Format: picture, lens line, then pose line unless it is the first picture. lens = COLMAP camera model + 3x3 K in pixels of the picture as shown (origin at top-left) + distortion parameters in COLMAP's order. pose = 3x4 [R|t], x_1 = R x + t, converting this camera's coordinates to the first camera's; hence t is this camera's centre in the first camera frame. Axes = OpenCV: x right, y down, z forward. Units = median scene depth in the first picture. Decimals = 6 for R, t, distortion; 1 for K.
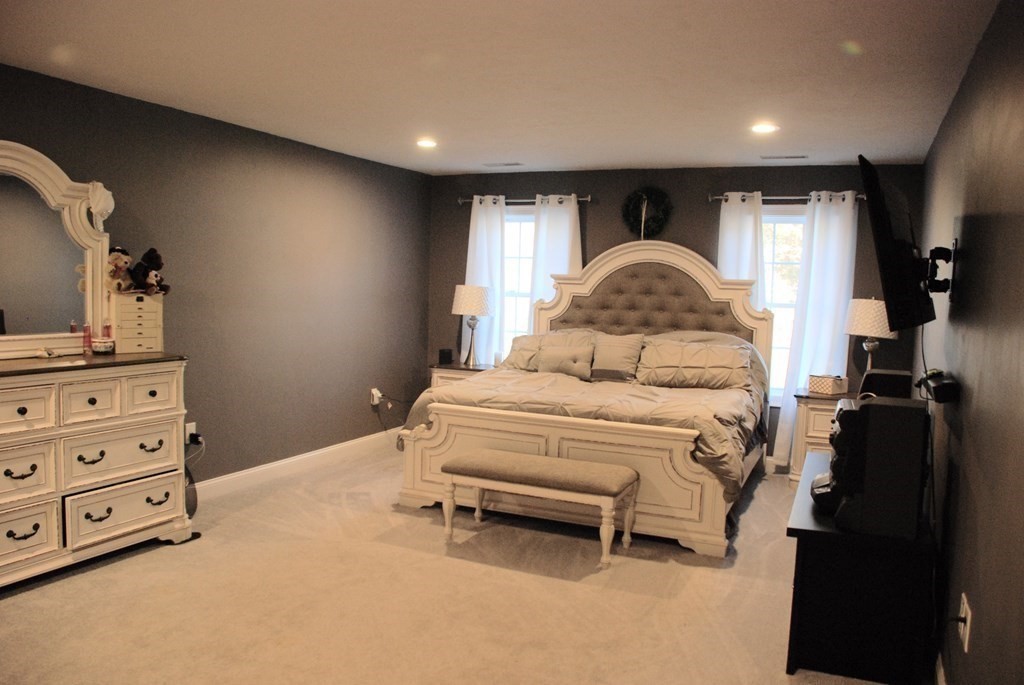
lens RADIAL K [[796.1, 0, 512.0], [0, 796.1, 342.5], [0, 0, 1]] dist [-0.165035, 0.126827]
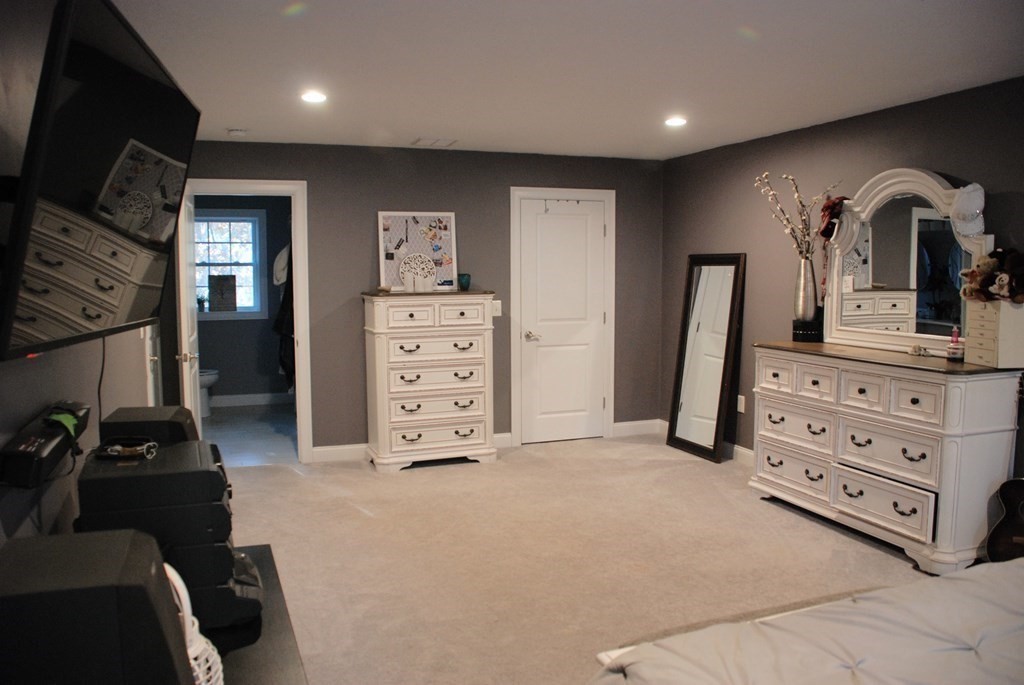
lens RADIAL K [[796.1, 0, 512.0], [0, 796.1, 342.5], [0, 0, 1]] dist [-0.165035, 0.126827]
pose [[-0.683251, 0.029832, -0.729574, 0.624171], [-0.082668, 0.989580, 0.117883, -0.084553], [0.725489, 0.140856, -0.673666, 1.358834]]
